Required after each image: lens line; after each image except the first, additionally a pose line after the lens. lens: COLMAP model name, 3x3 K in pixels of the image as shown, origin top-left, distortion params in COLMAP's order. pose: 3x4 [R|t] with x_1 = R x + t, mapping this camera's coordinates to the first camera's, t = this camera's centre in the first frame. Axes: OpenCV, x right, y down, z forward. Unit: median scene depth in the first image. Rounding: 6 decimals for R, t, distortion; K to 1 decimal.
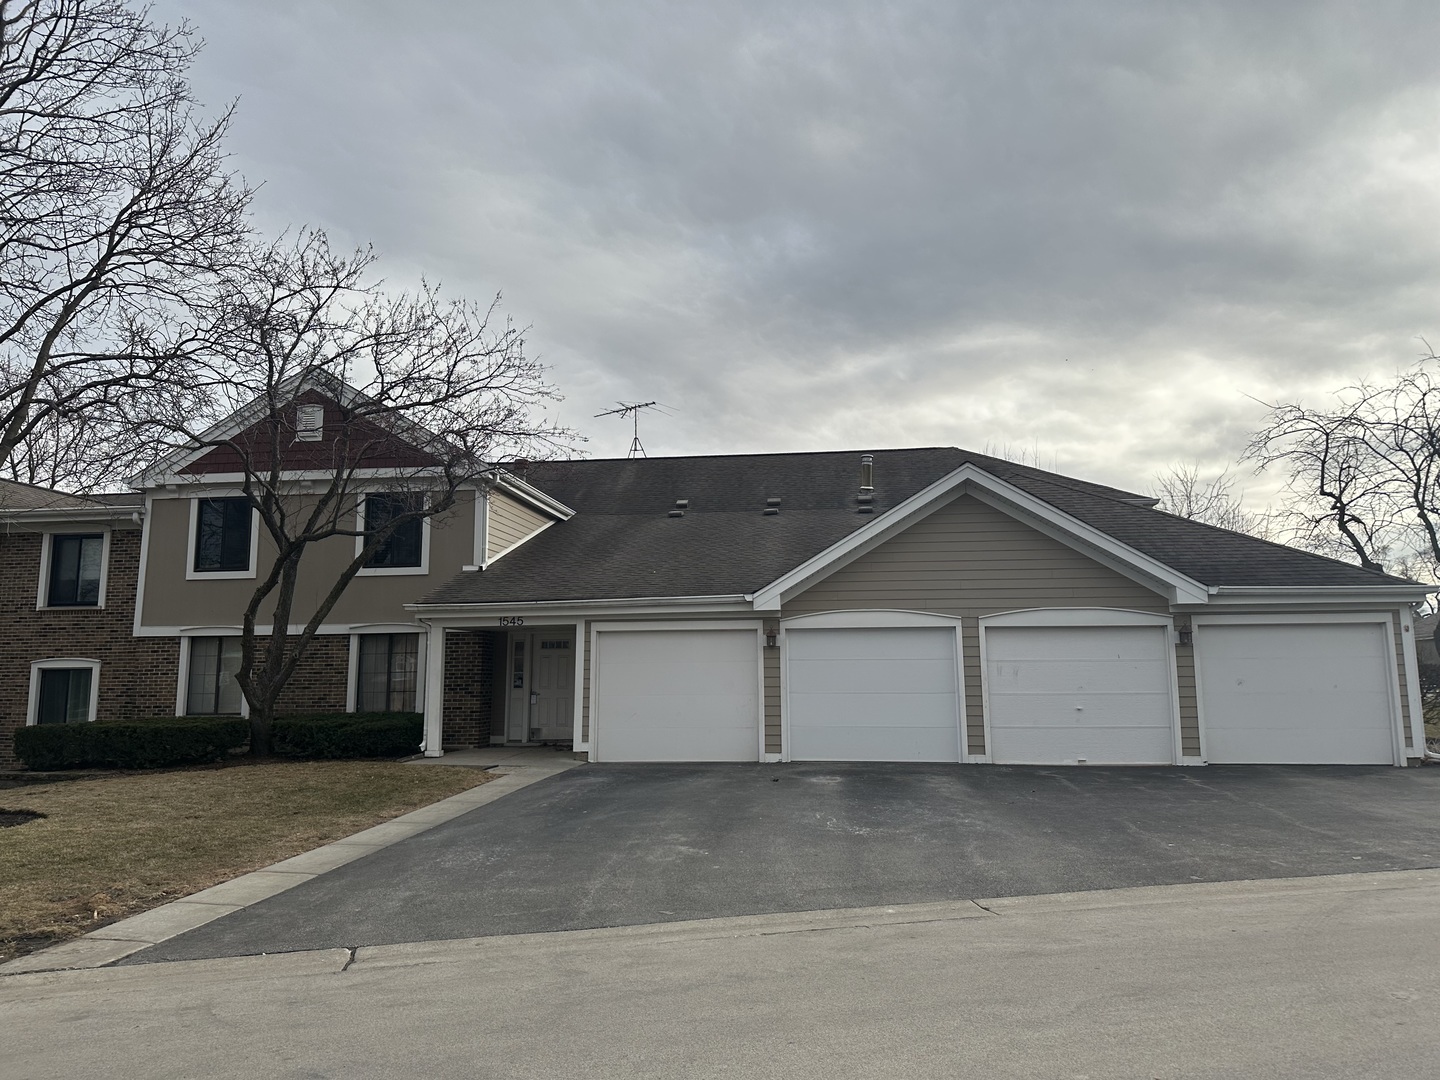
lens RADIAL K [[1020.7, 0, 713.8], [0, 1020.7, 536.4], [0, 0, 1]] dist [0.105686, 0.000502]
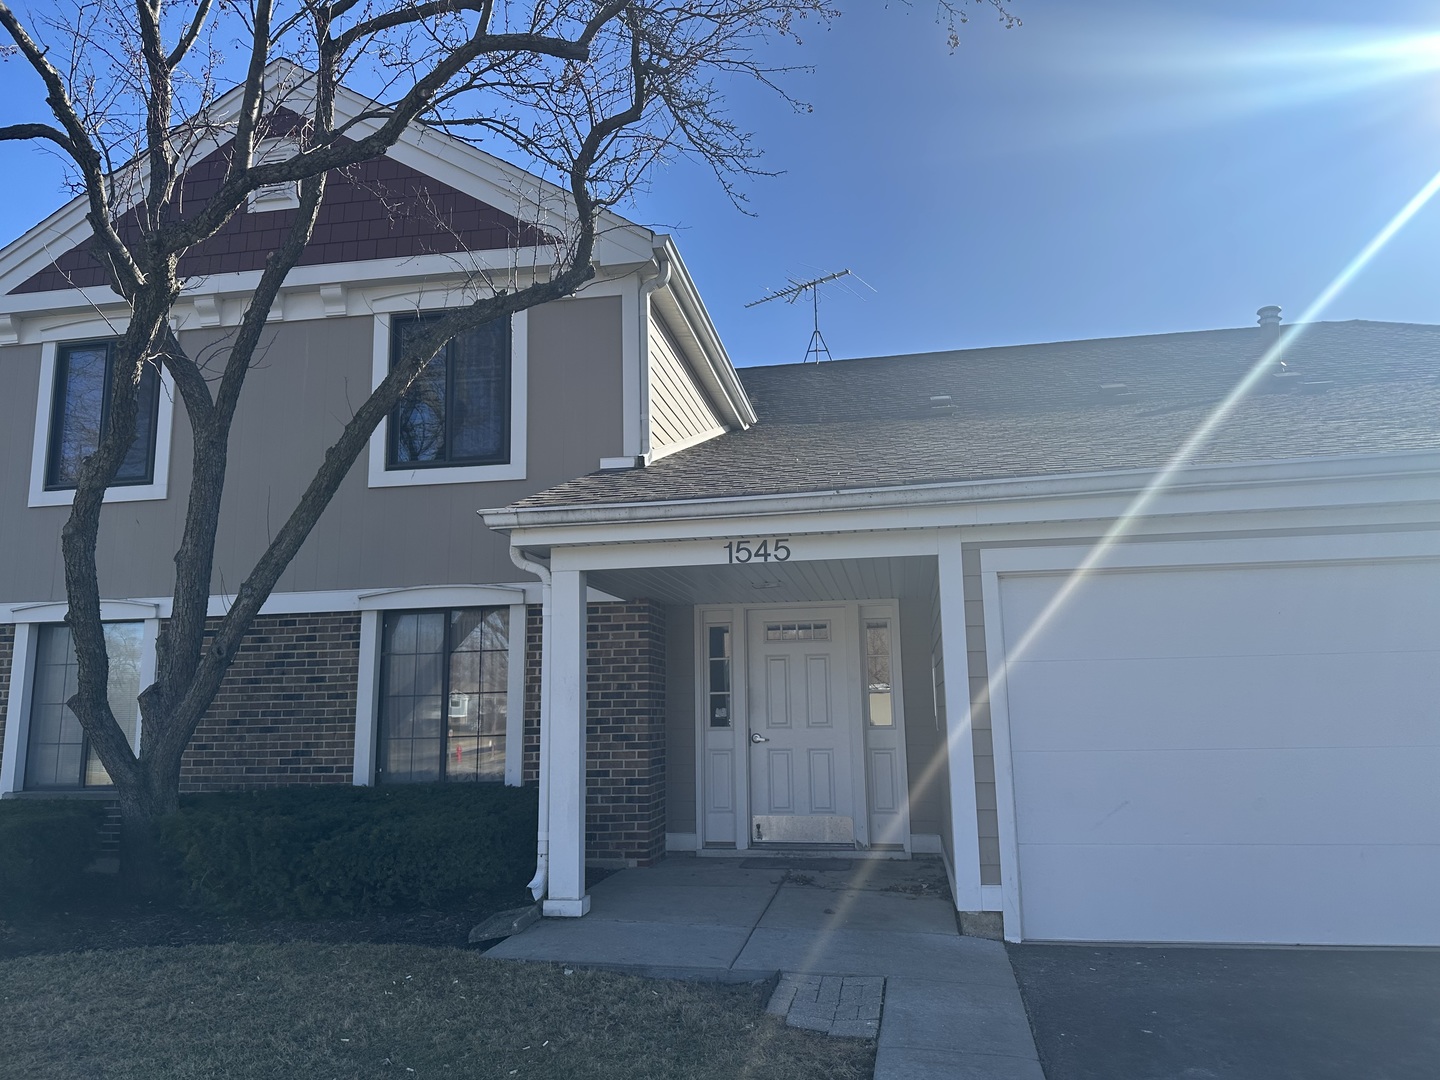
lens RADIAL K [[1020.7, 0, 713.8], [0, 1020.7, 536.4], [0, 0, 1]] dist [0.105686, 0.000502]
pose [[0.998770, -0.019835, -0.045435, -0.176332], [0.018355, 0.999295, -0.032750, 0.080158], [0.046053, 0.031876, 0.998430, 0.556548]]
